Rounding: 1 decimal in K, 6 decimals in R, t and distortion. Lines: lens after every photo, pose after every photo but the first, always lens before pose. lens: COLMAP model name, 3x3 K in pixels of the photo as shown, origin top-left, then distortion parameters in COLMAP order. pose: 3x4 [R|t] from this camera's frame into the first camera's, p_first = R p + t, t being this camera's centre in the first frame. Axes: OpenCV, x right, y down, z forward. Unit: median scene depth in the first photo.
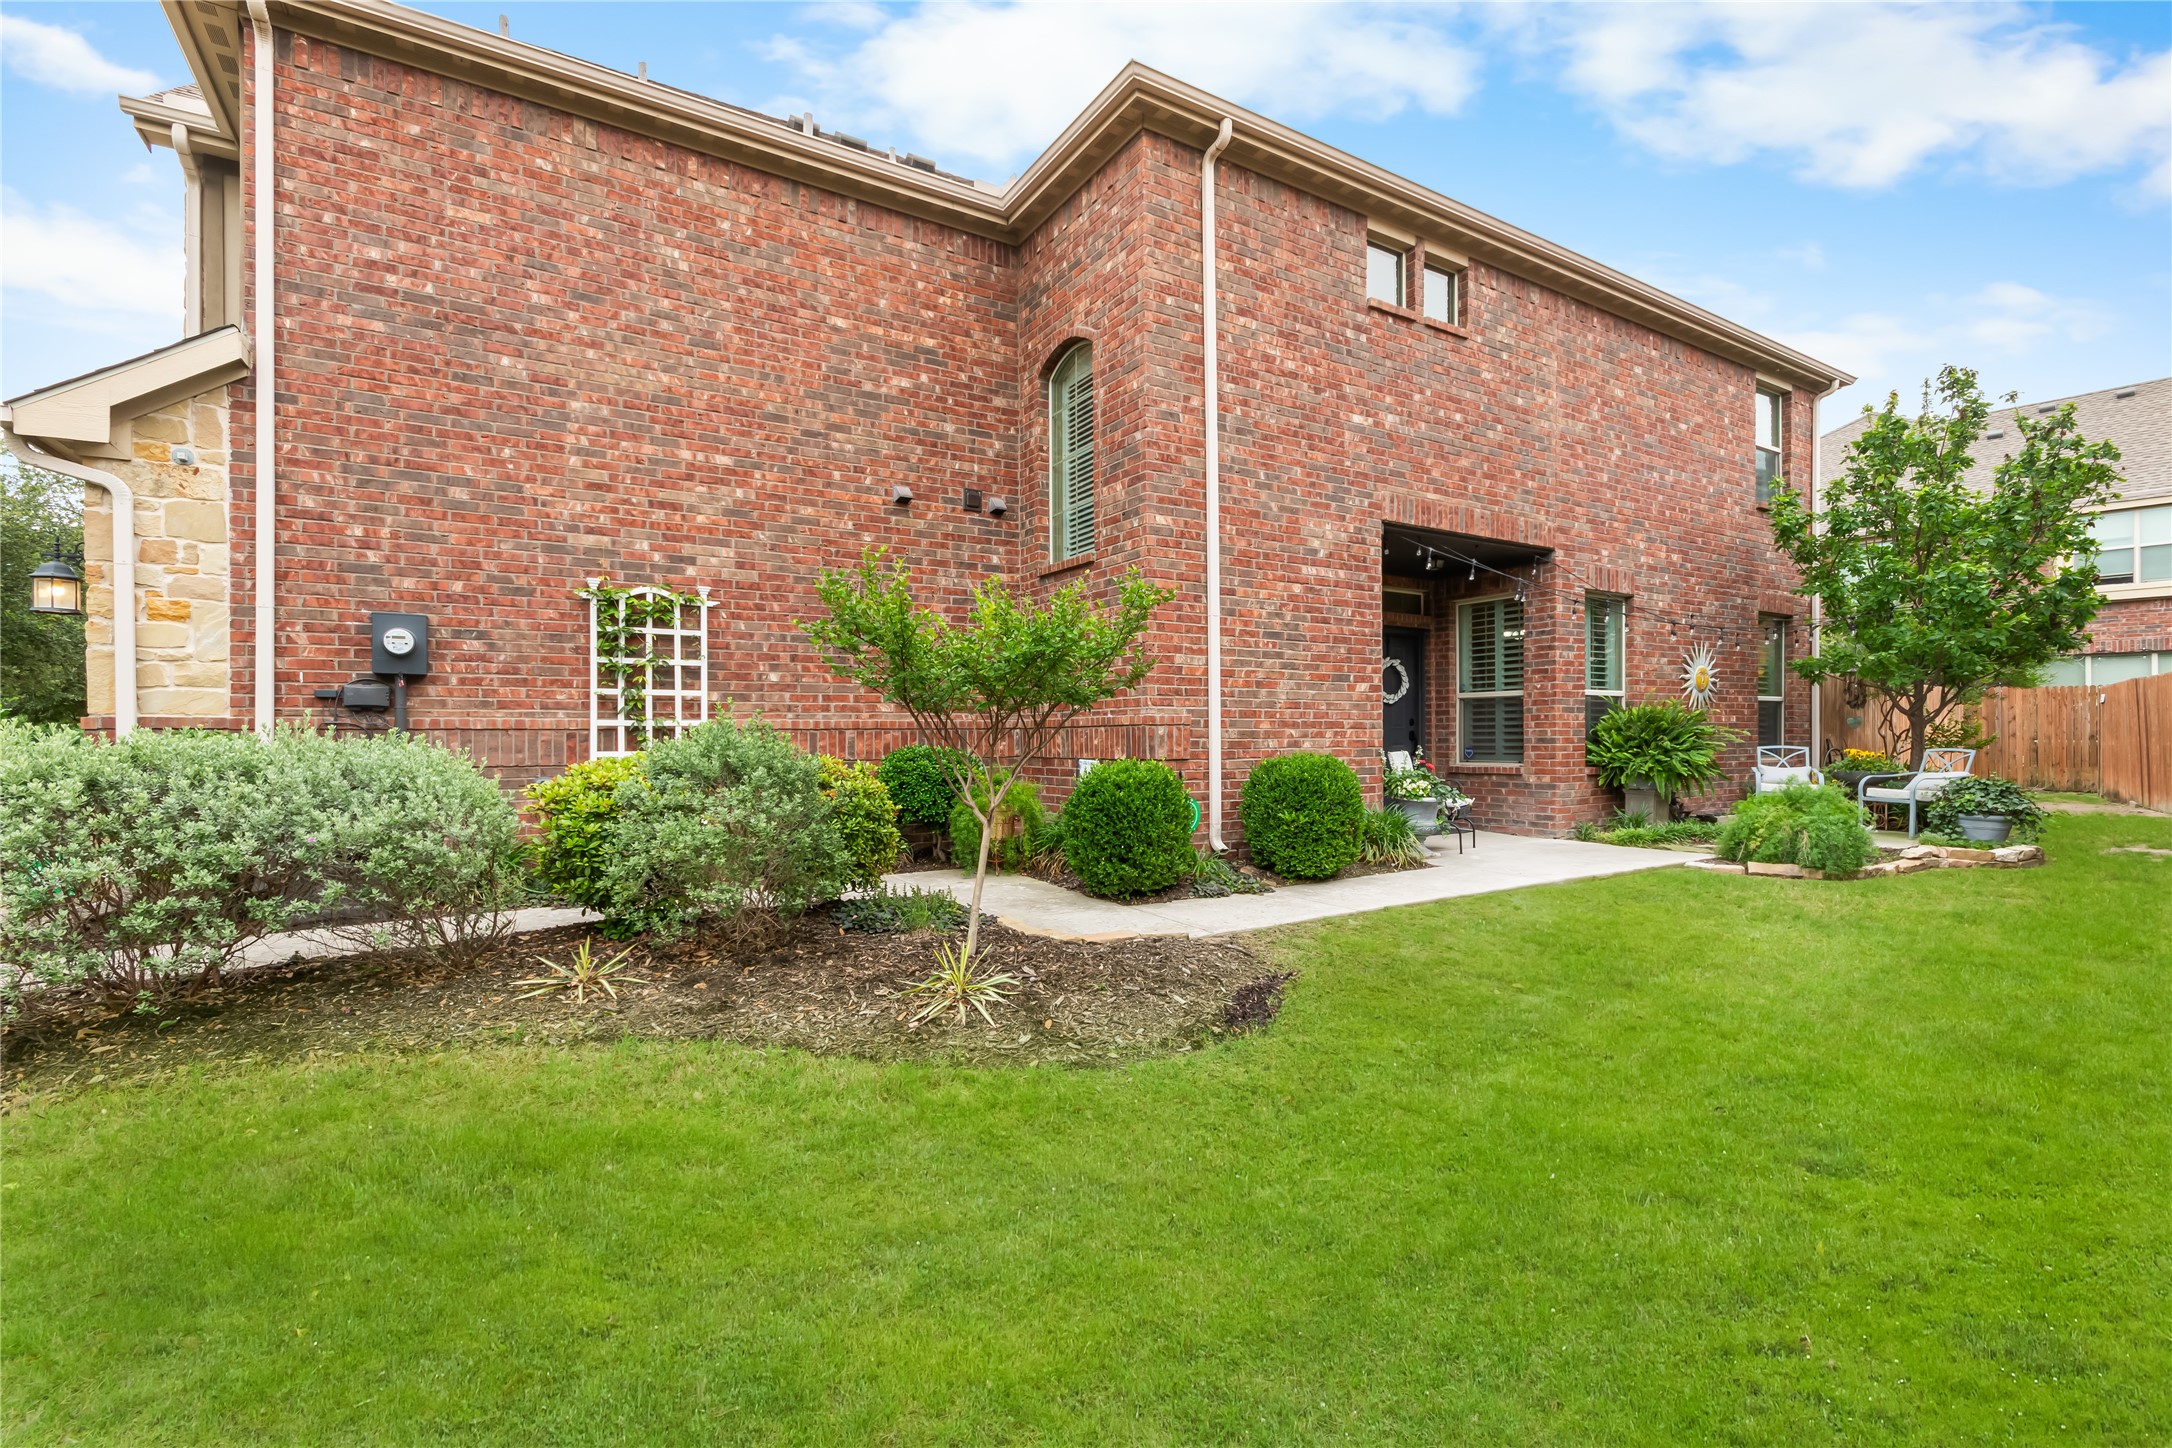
lens RADIAL K [[962.1, 0, 1086.0], [0, 962.1, 724.0], [0, 0, 1]] dist [0.001641, 0.001073]
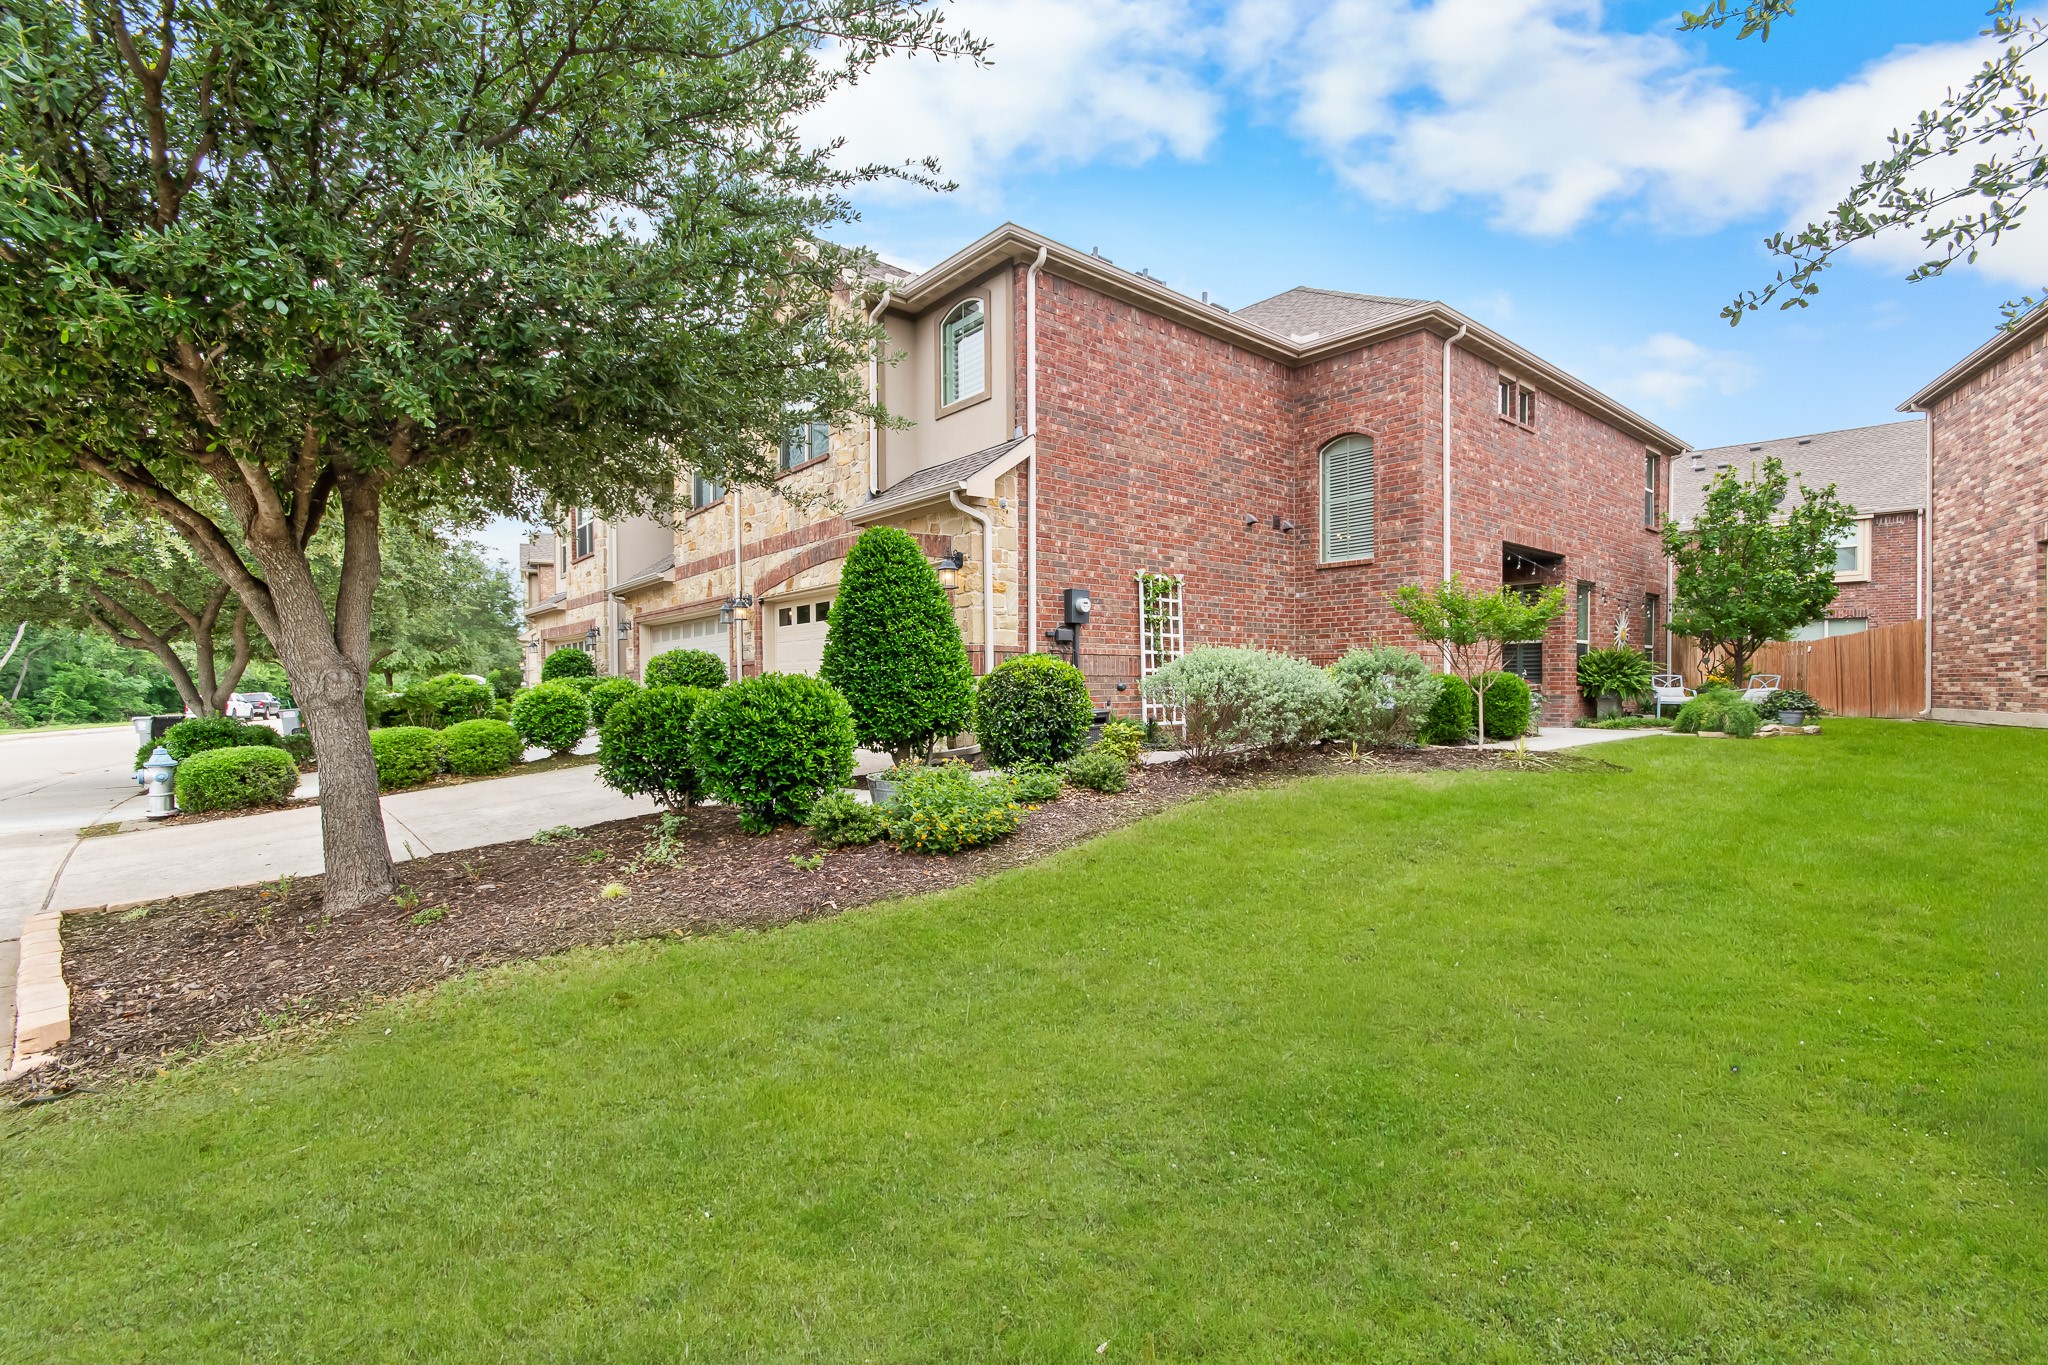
lens RADIAL K [[907.2, 0, 1024.0], [0, 907.2, 682.5], [0, 0, 1]] dist [0.001641, 0.001073]
pose [[0.988697, 0.001576, 0.149922, -0.883004], [-0.002946, 0.999956, 0.008918, 0.036962], [-0.149901, -0.009259, 0.988658, -0.553913]]
